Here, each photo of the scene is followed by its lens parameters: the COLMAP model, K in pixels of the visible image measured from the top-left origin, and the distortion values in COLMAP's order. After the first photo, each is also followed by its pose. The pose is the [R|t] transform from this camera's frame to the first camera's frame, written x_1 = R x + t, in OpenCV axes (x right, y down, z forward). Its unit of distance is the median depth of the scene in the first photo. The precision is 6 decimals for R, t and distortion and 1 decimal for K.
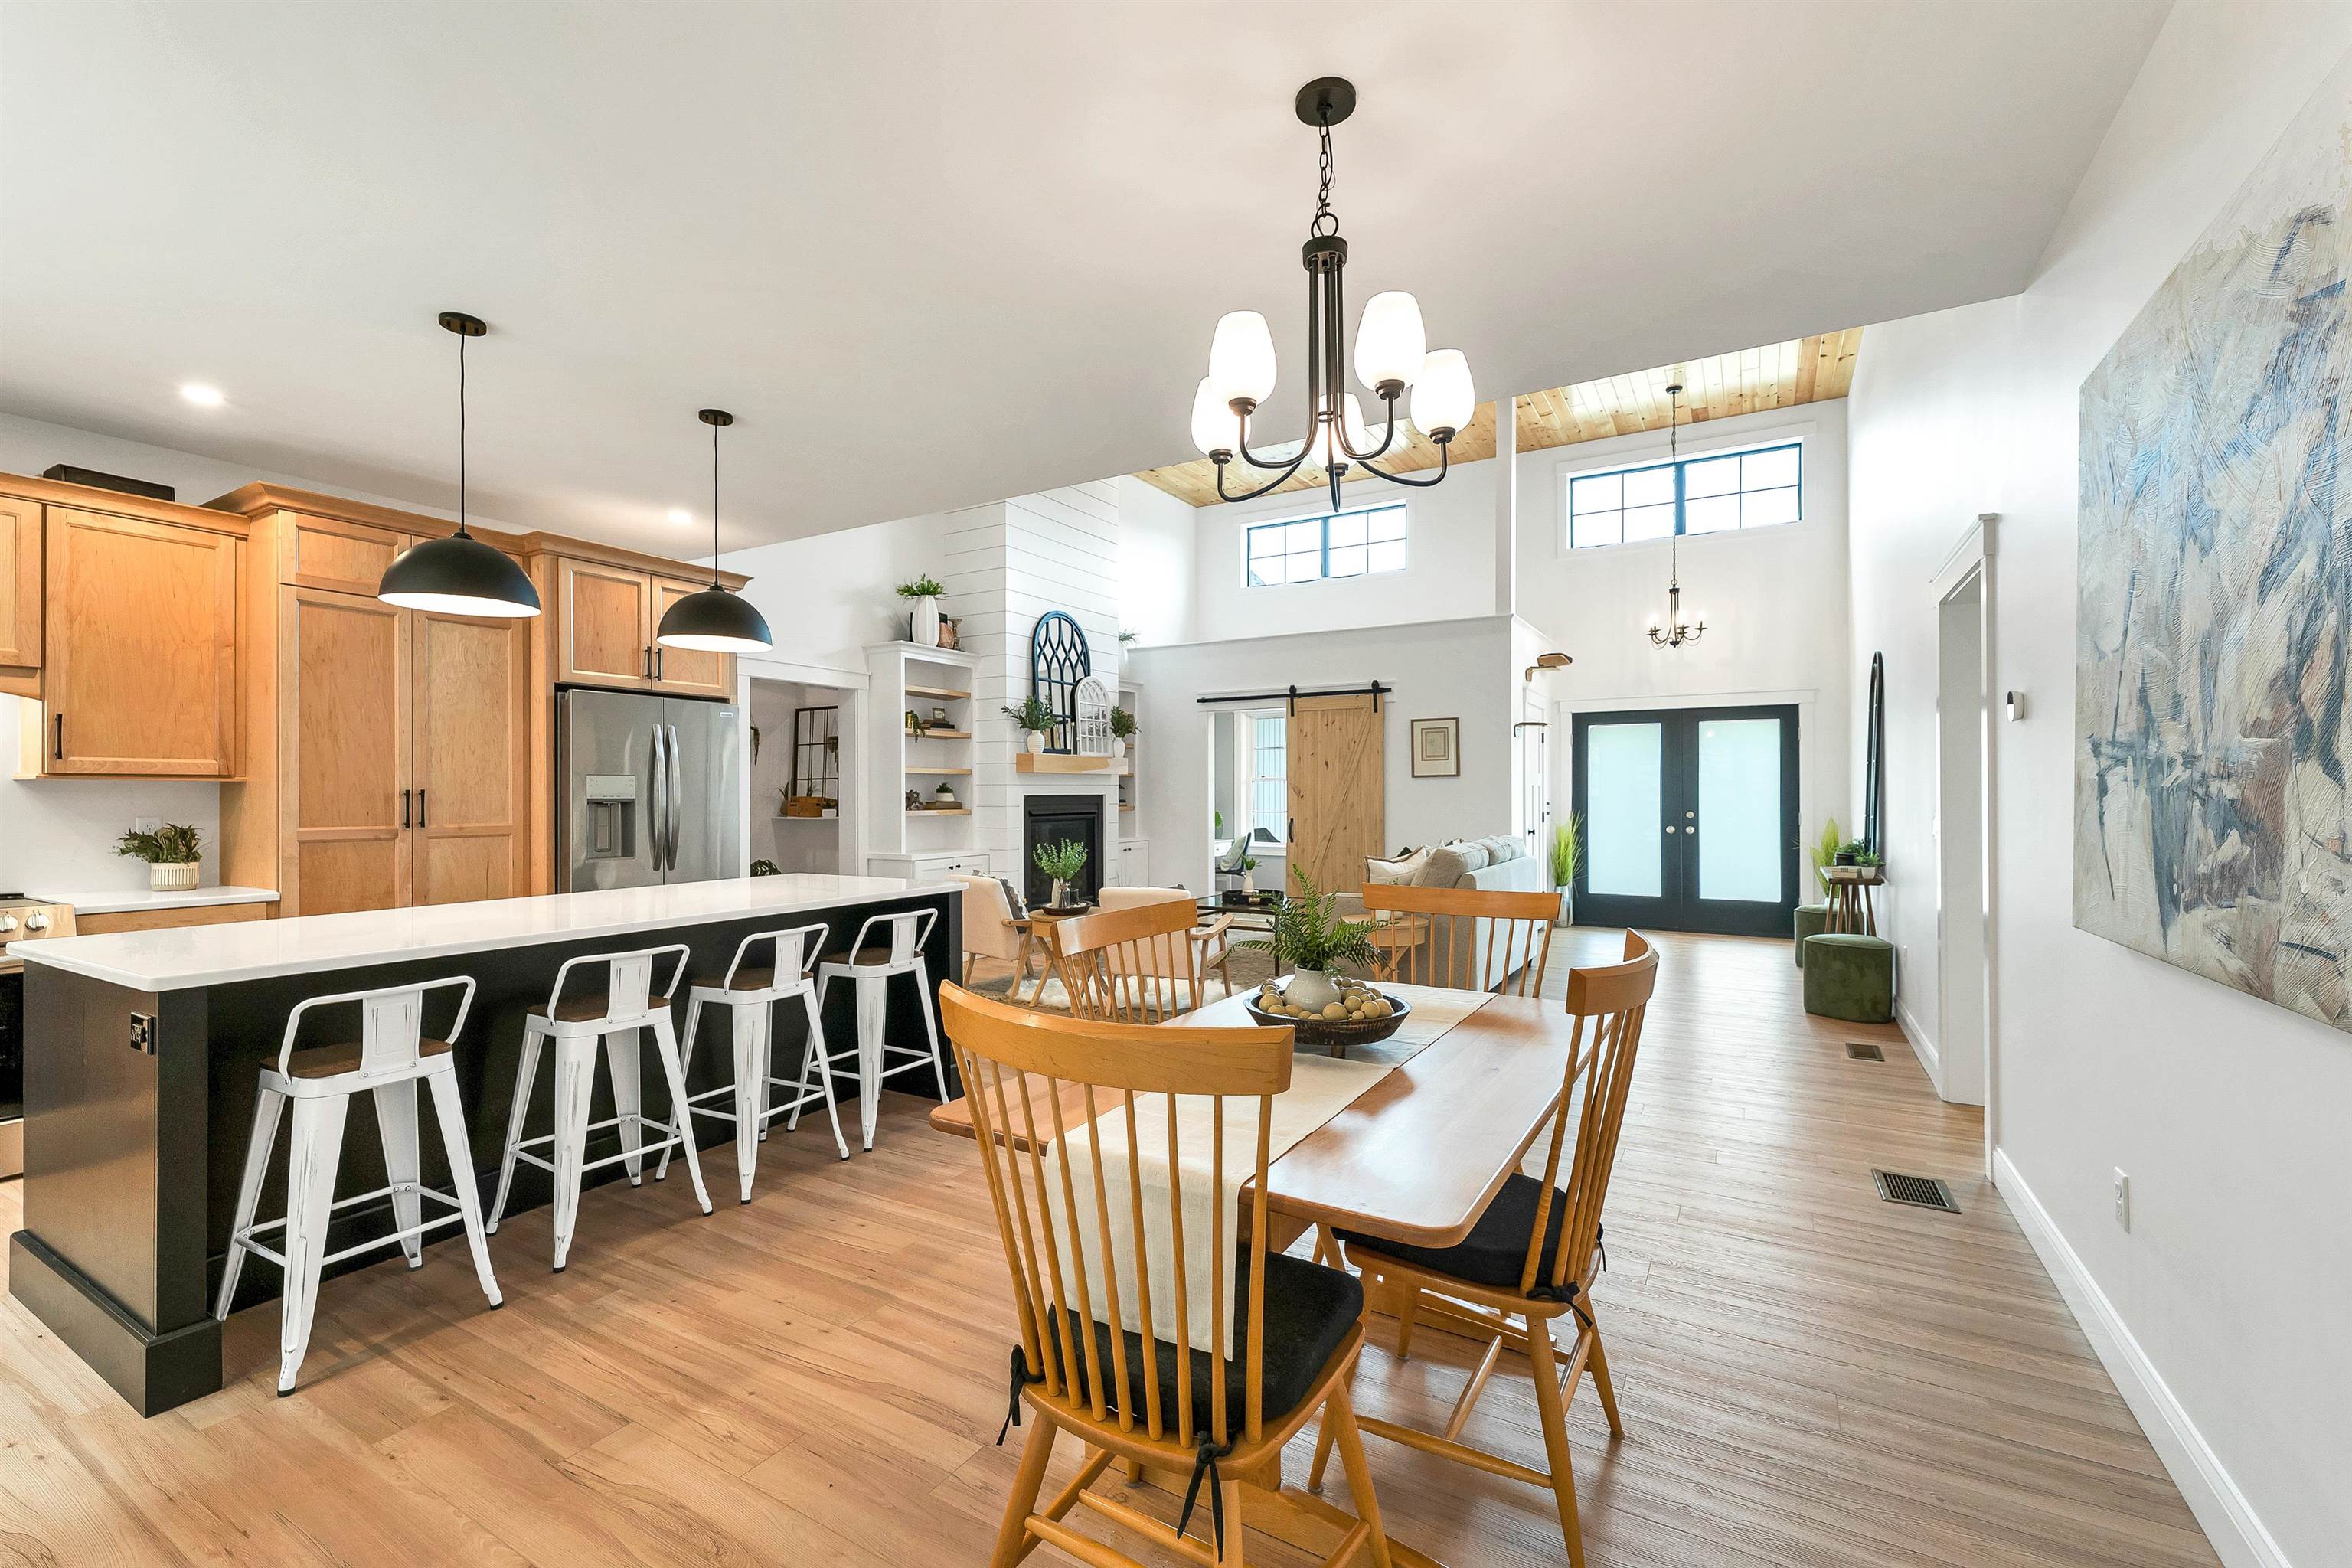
lens RADIAL K [[995.3, 0, 1172.1], [0, 995.3, 792.6], [0, 0, 1]] dist [0.002130, -0.000104]
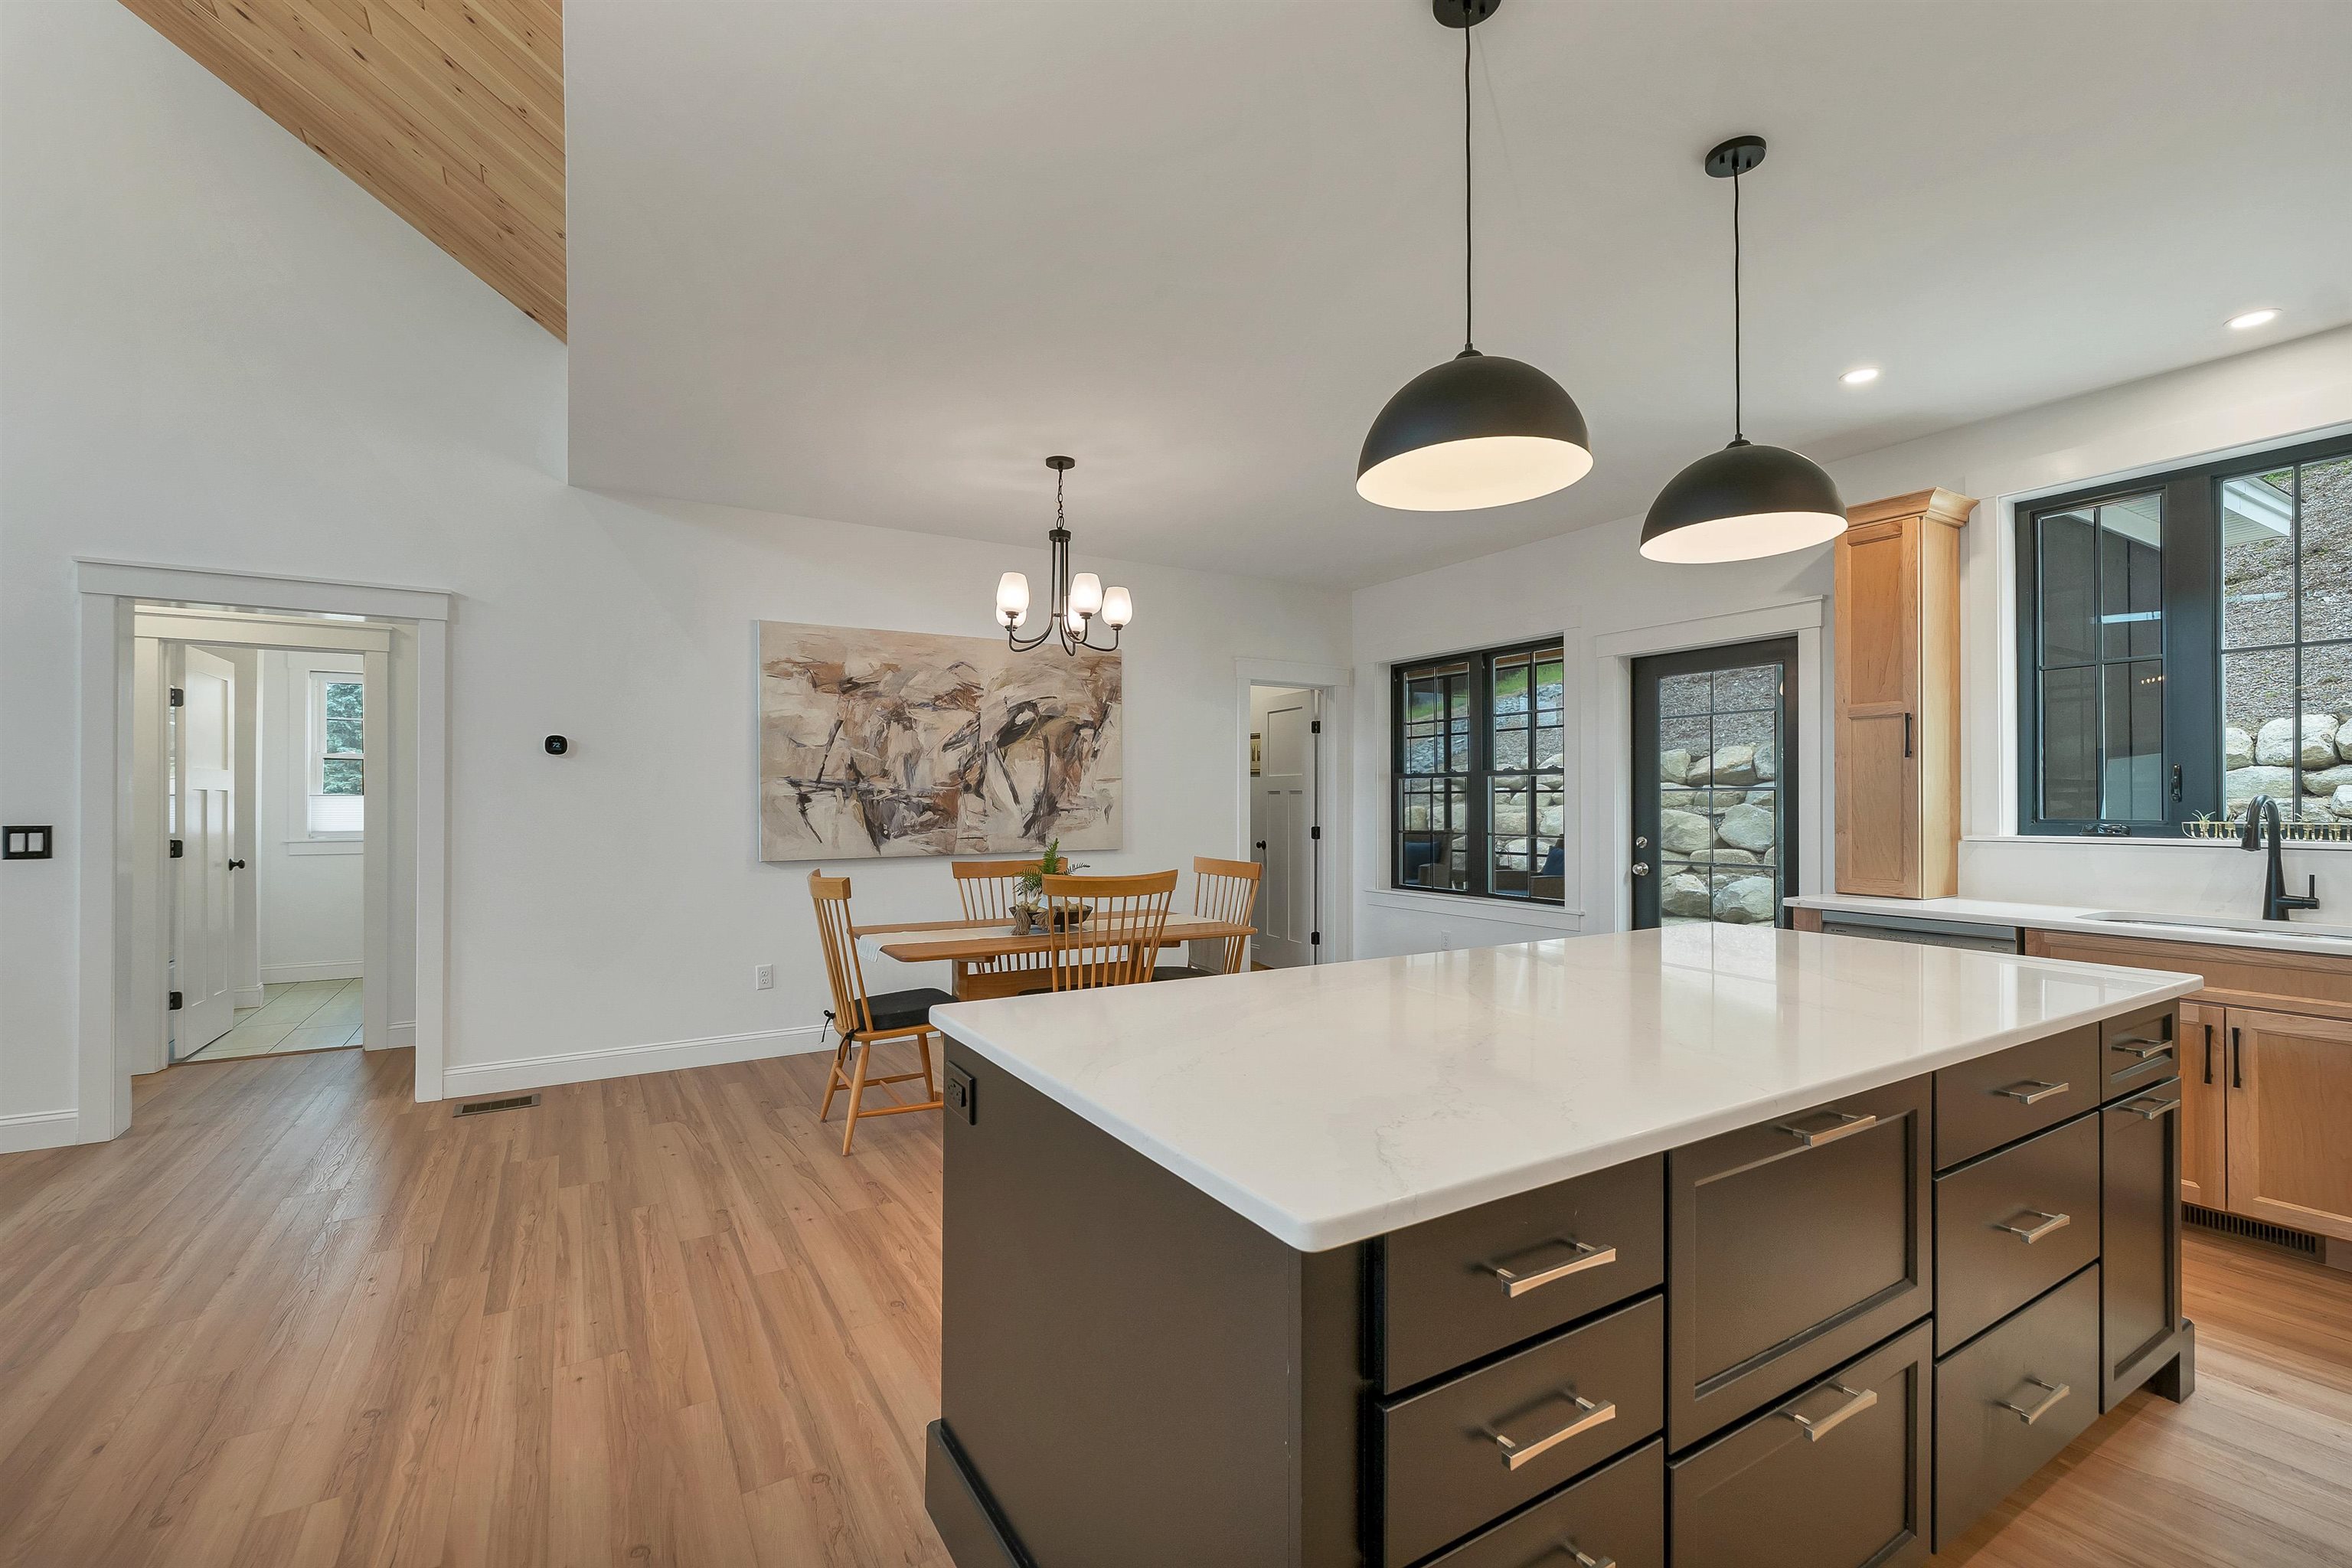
lens RADIAL K [[1000.8, 0, 1164.0], [0, 1000.8, 793.4], [0, 0, 1]] dist [0.001576, 0.000322]
pose [[-0.876786, 0.006146, 0.480842, -0.274475], [0.001095, 0.999941, -0.010785, 0.002174], [-0.480880, -0.008929, -0.876741, 0.730942]]
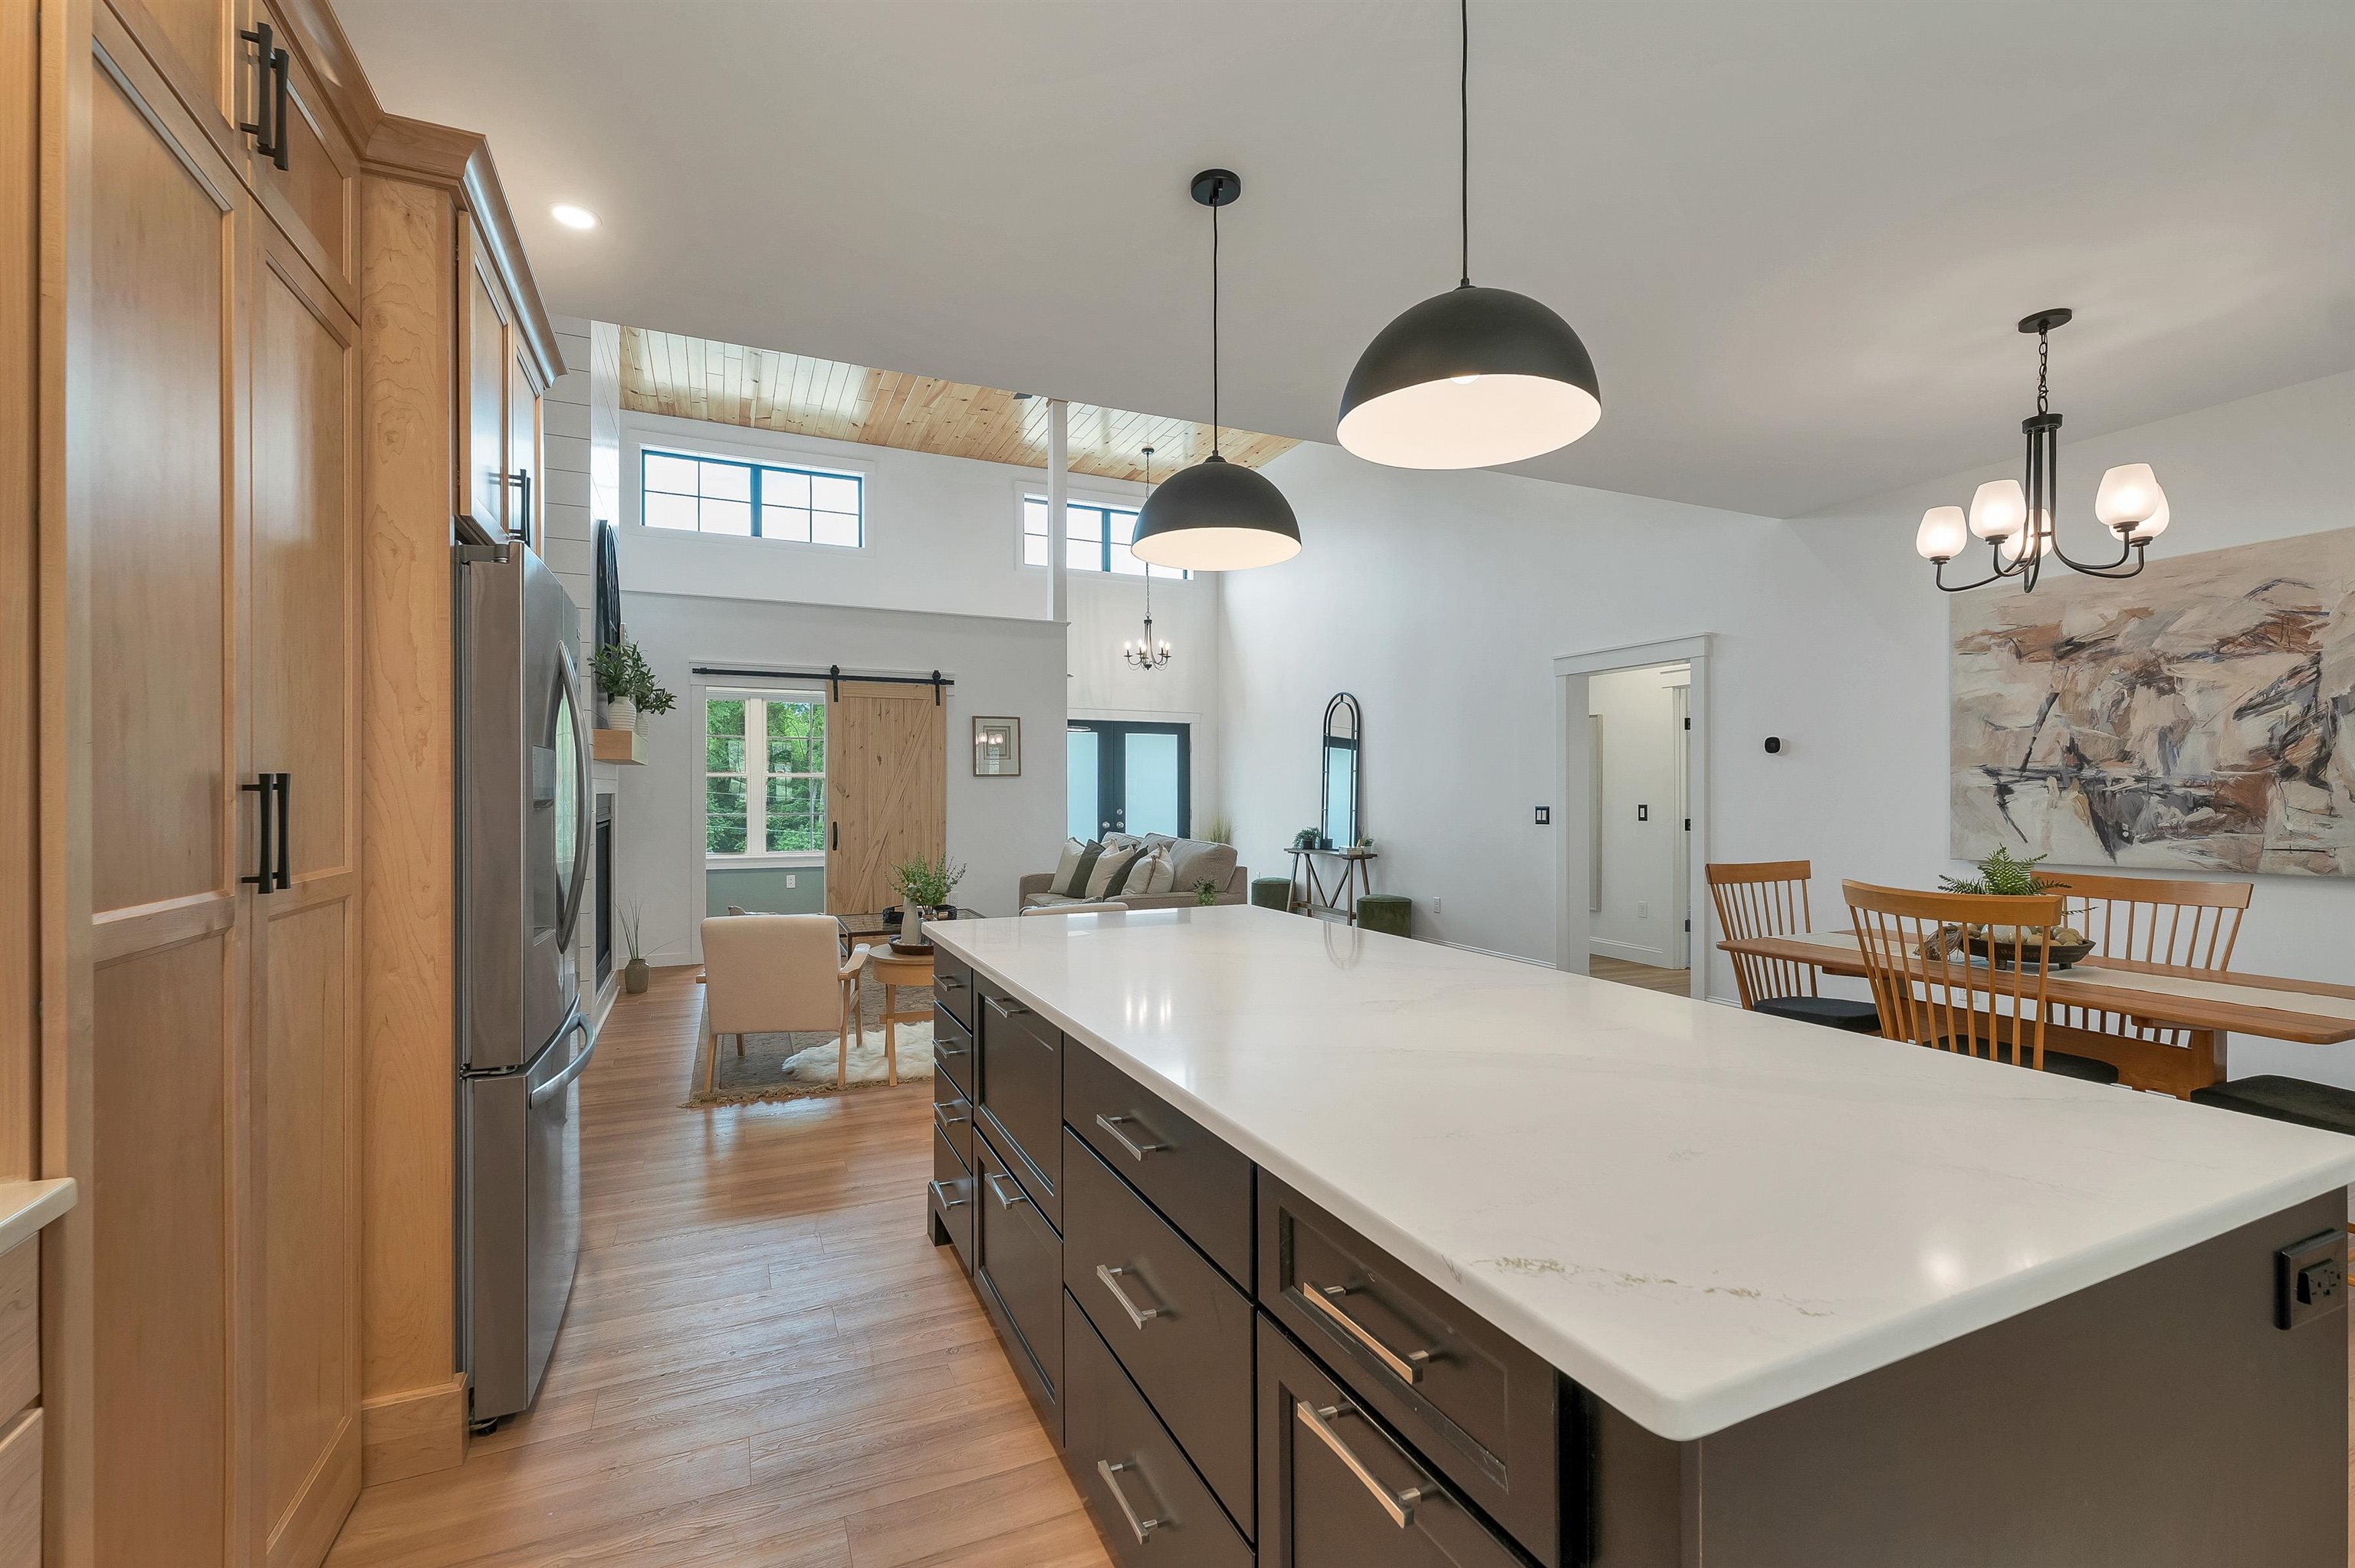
lens RADIAL K [[1002.0, 0, 1165.4], [0, 1002.0, 793.4], [0, 0, 1]] dist [0.001576, 0.000322]
pose [[0.580899, 0.001719, 0.813974, -0.486570], [-0.002409, 0.999997, -0.000393, 0.001596], [-0.813972, -0.001733, 0.580902, 0.323603]]
